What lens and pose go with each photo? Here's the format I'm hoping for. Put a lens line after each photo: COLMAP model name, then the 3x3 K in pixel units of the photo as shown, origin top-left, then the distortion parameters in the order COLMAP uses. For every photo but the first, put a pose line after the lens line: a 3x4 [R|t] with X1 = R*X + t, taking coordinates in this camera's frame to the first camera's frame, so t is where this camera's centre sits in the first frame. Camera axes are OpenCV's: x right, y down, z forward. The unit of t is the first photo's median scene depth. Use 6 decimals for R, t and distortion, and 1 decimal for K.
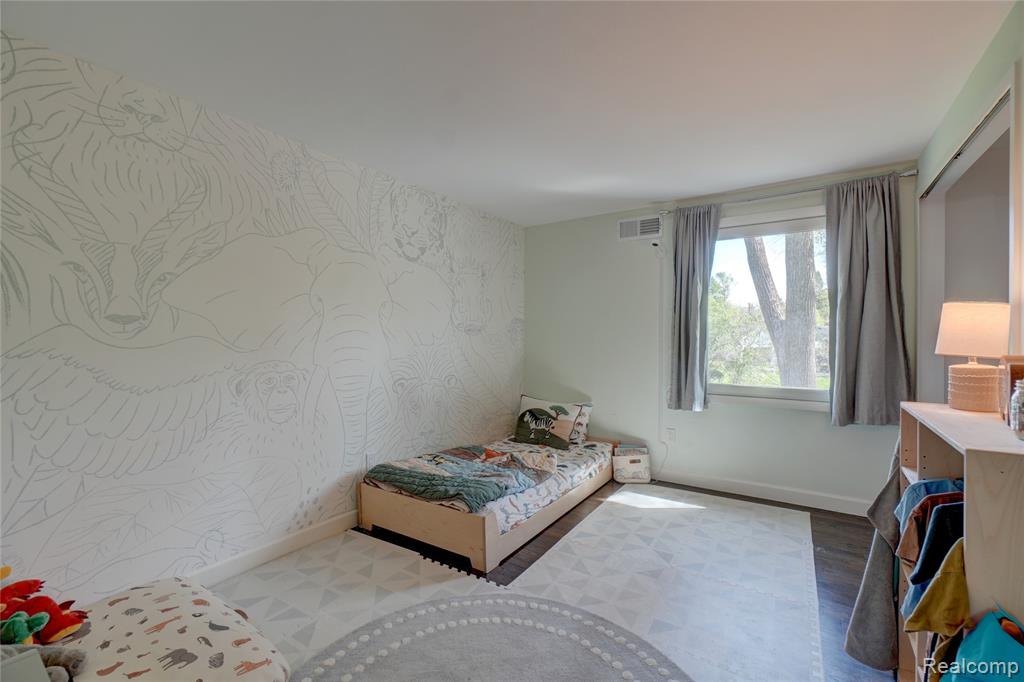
lens RADIAL K [[444.2, 0, 512.5], [0, 444.2, 336.8], [0, 0, 1]] dist [-0.003460, 0.001058]
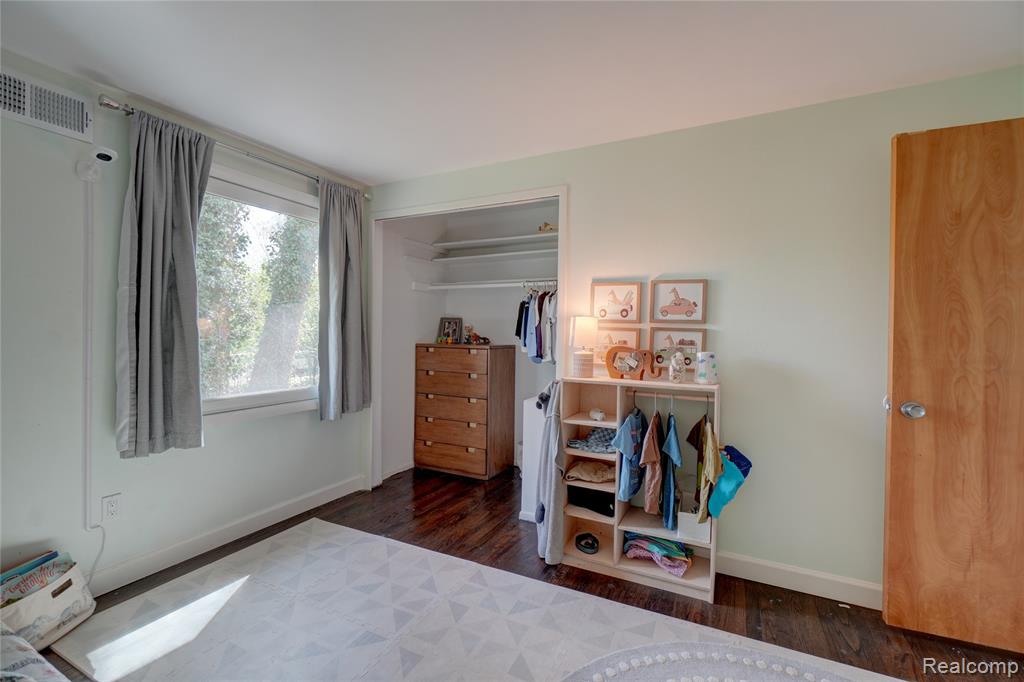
lens RADIAL K [[444.2, 0, 512.8], [0, 444.2, 339.4], [0, 0, 1]] dist [-0.003460, 0.001058]
pose [[-0.125629, -0.021940, 0.991835, -0.295009], [-0.013827, 0.999697, 0.020362, -0.010215], [-0.991981, -0.011156, -0.125895, 0.646813]]
